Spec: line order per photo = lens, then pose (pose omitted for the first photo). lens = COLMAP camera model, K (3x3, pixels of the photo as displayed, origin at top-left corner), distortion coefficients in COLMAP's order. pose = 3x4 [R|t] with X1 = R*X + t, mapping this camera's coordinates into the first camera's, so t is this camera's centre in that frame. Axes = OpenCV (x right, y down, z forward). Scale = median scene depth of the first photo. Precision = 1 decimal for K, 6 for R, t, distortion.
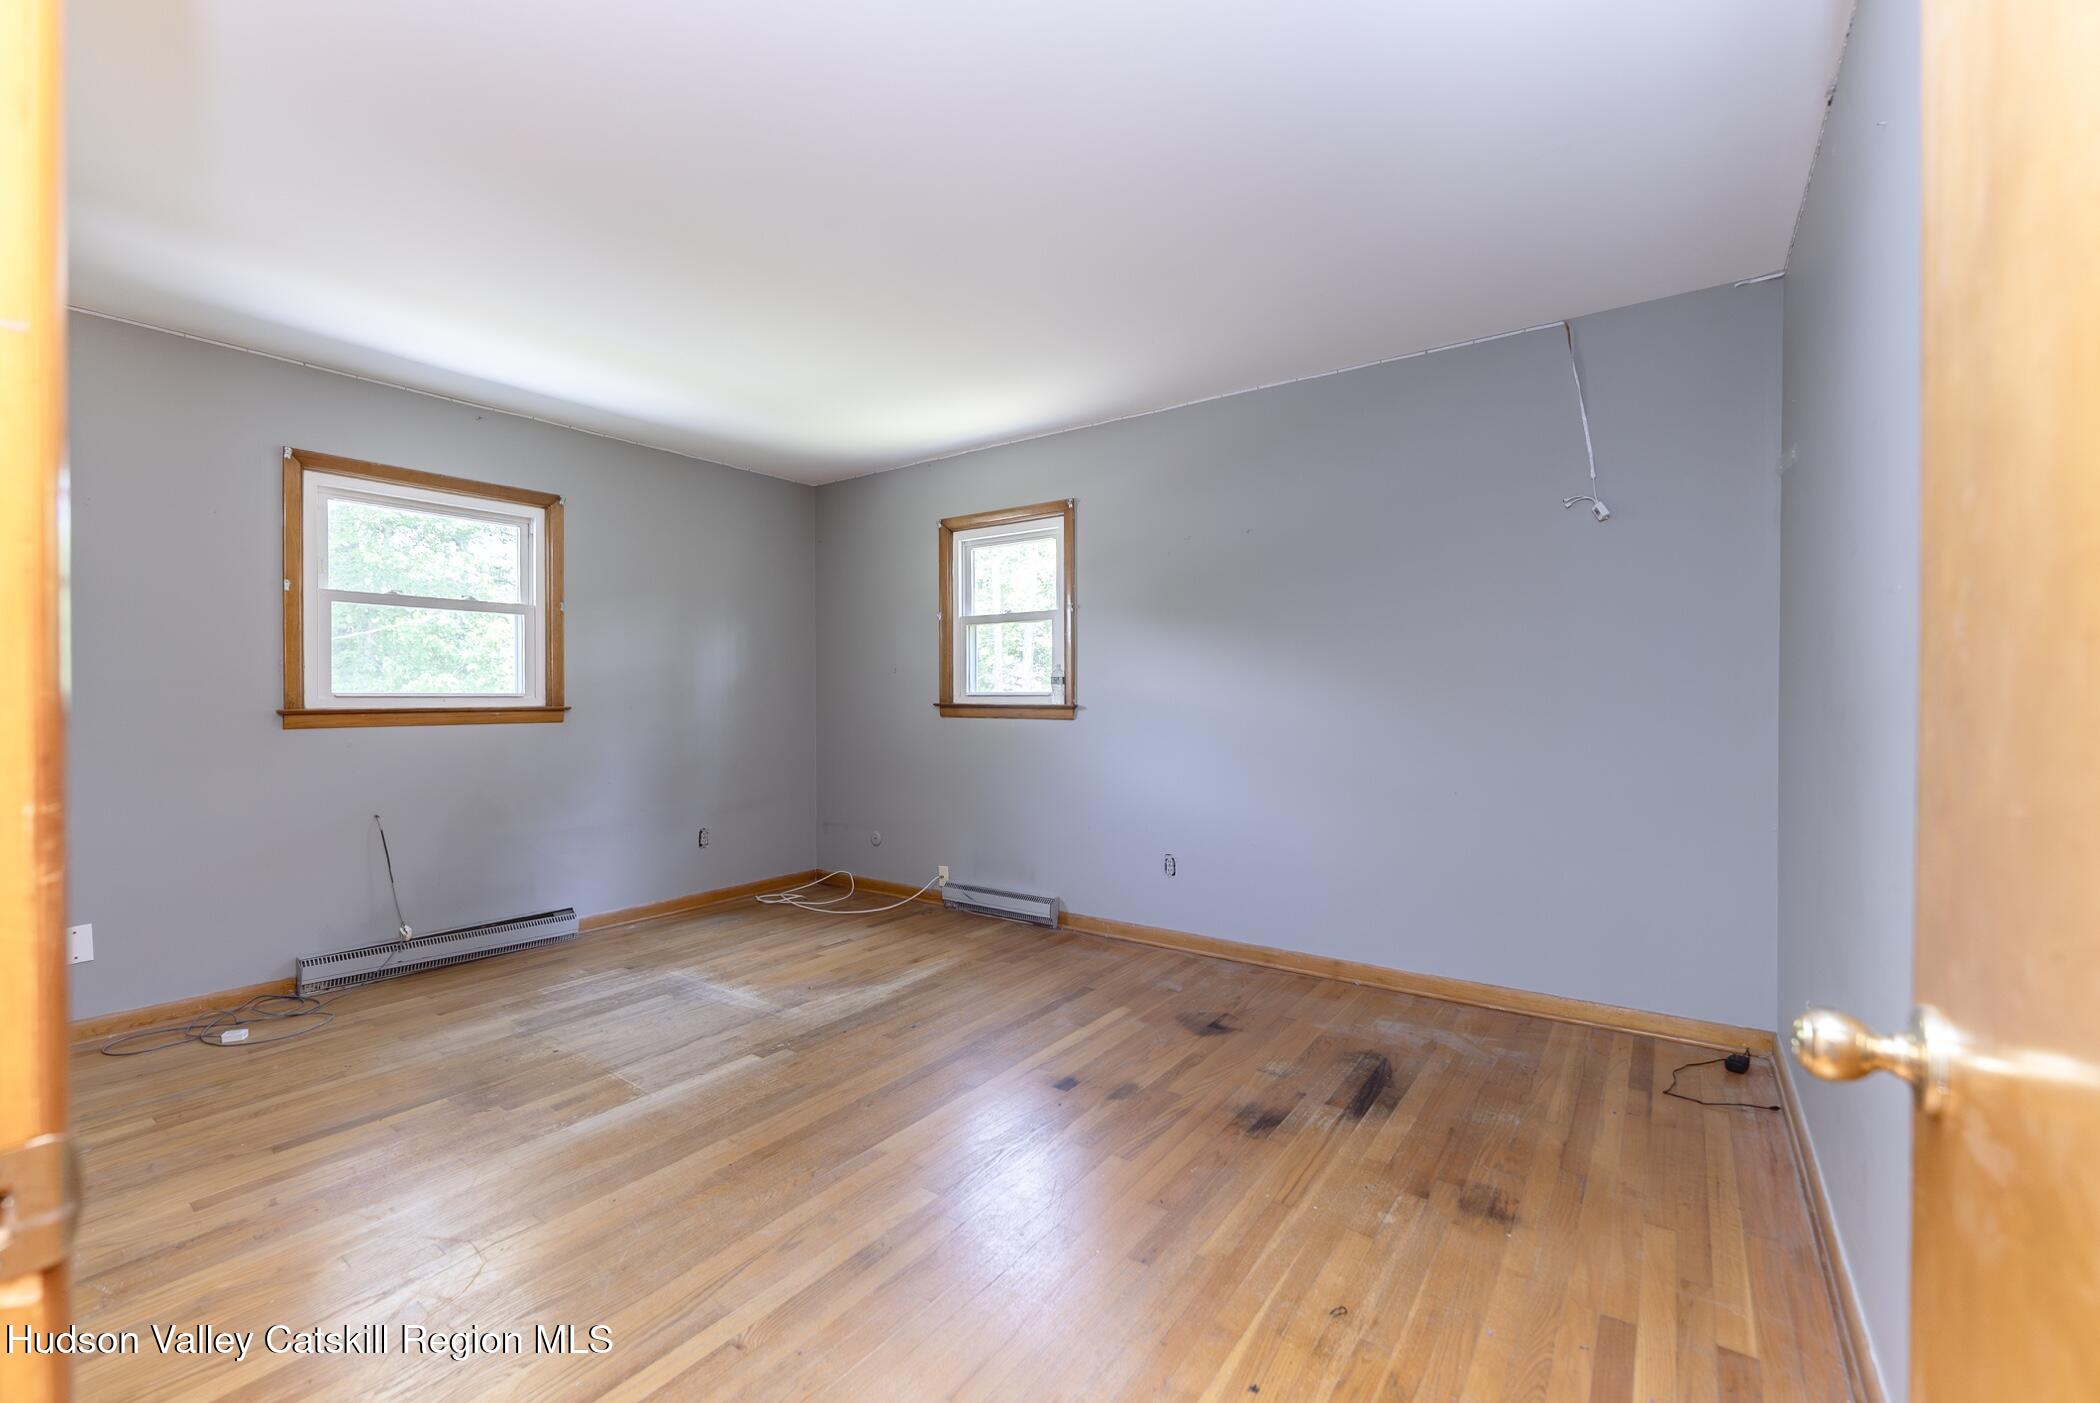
lens RADIAL K [[869.3, 0, 1069.8], [0, 869.3, 700.4], [0, 0, 1]] dist [0.000095, -0.000084]
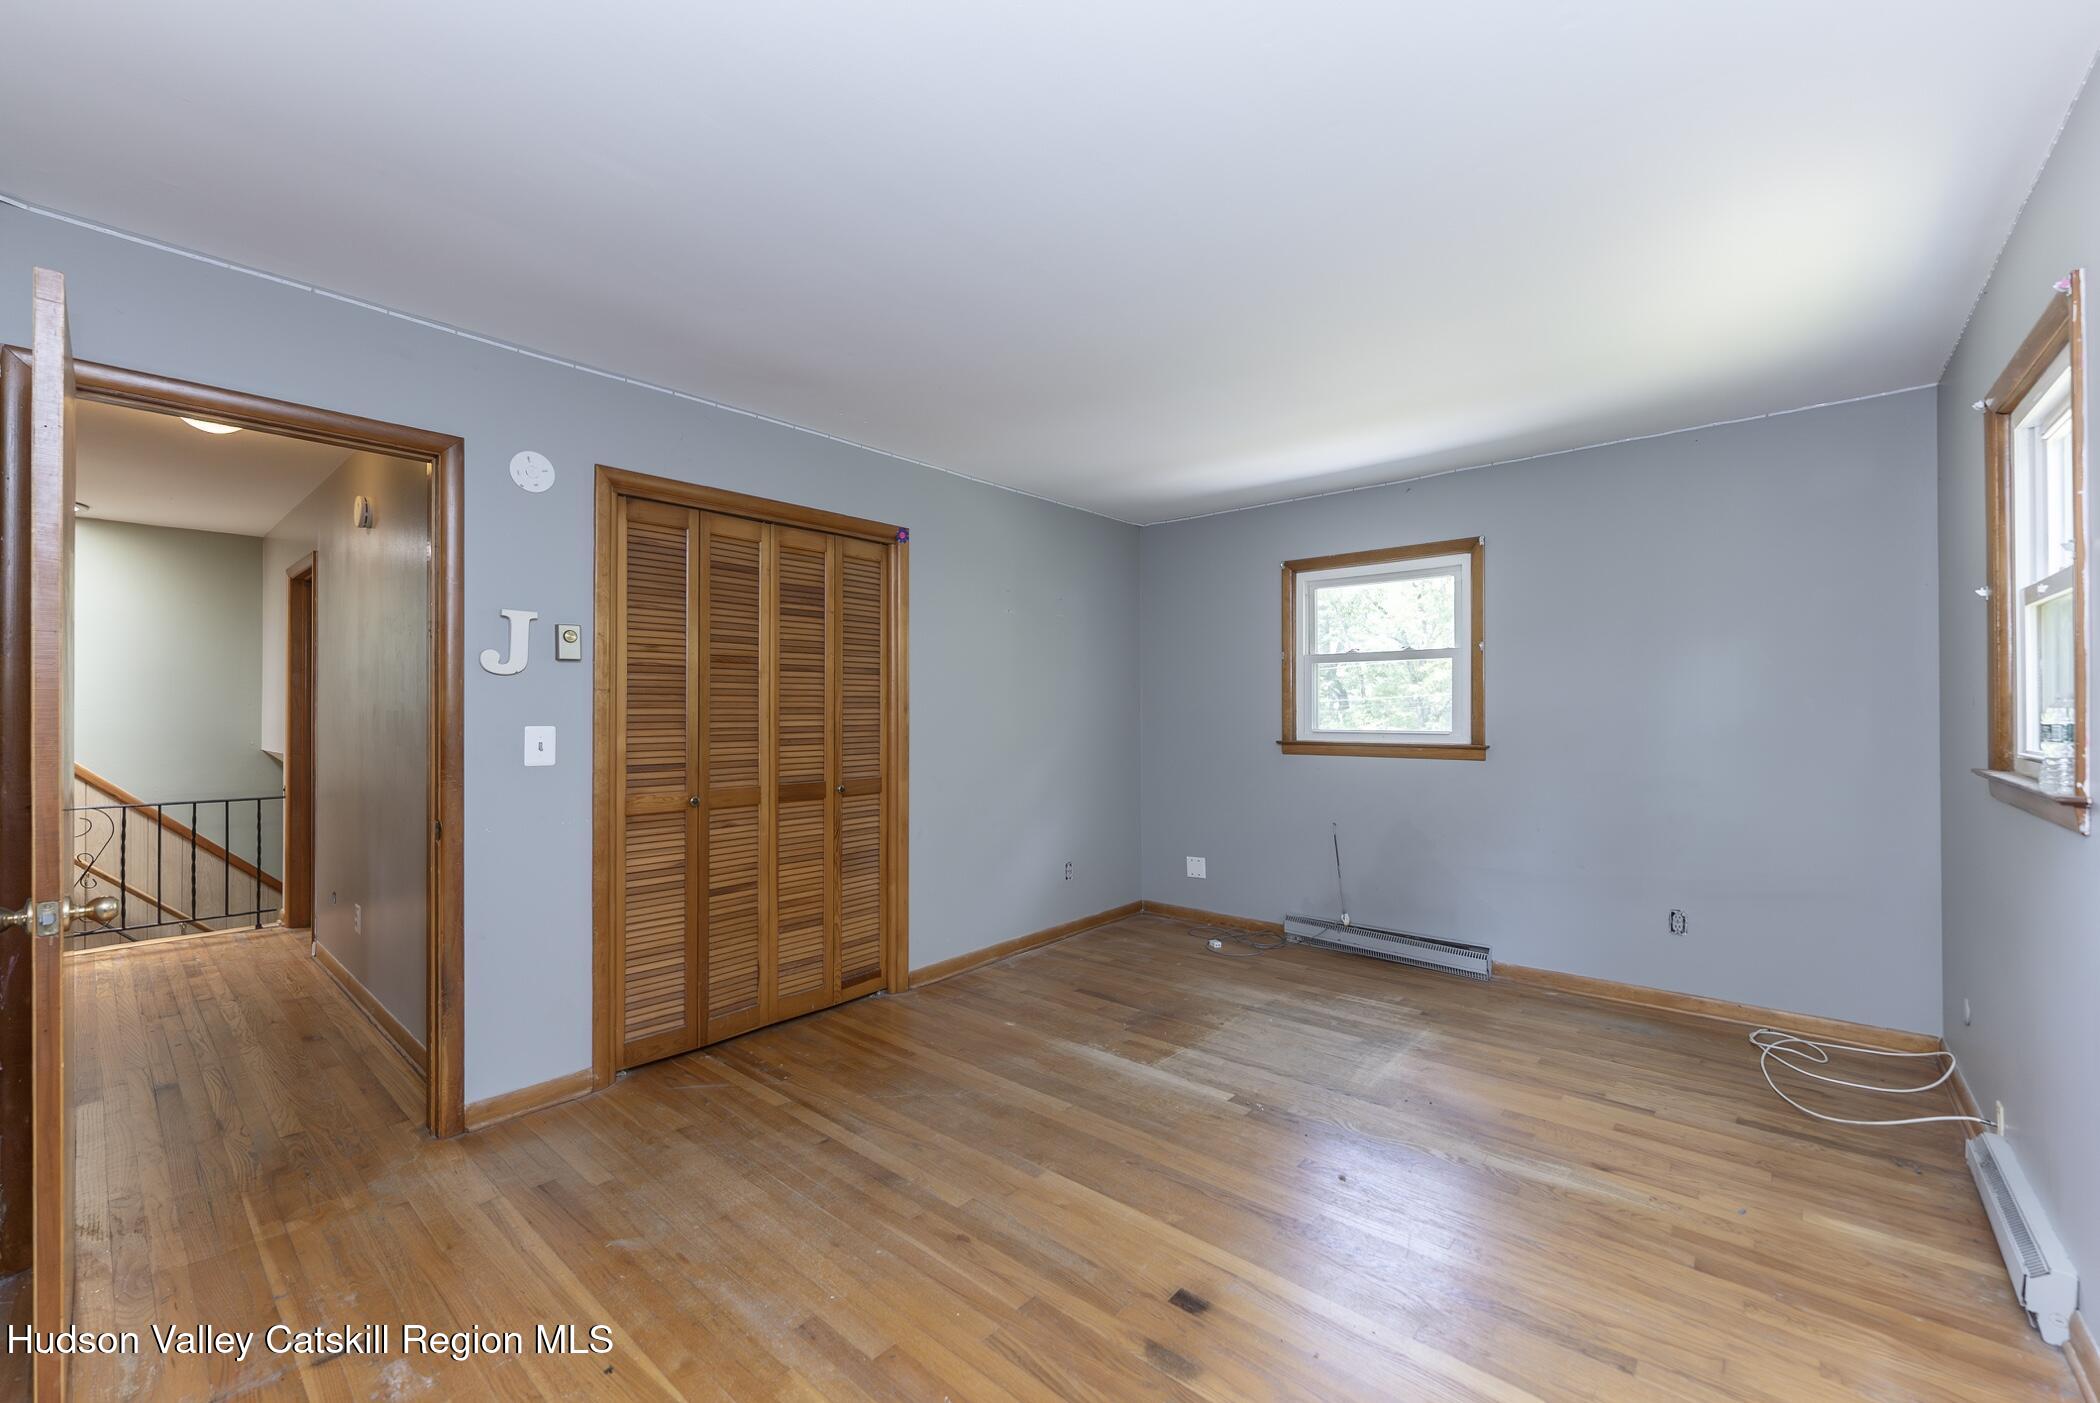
lens RADIAL K [[841.8, 0, 1009.5], [0, 841.8, 704.9], [0, 0, 1]] dist [0.000818, 0.000136]
pose [[-0.122451, 0.001526, -0.992473, 0.516309], [0.002179, 0.999997, 0.001269, -0.048541], [0.992472, -0.002007, -0.122454, 0.660316]]
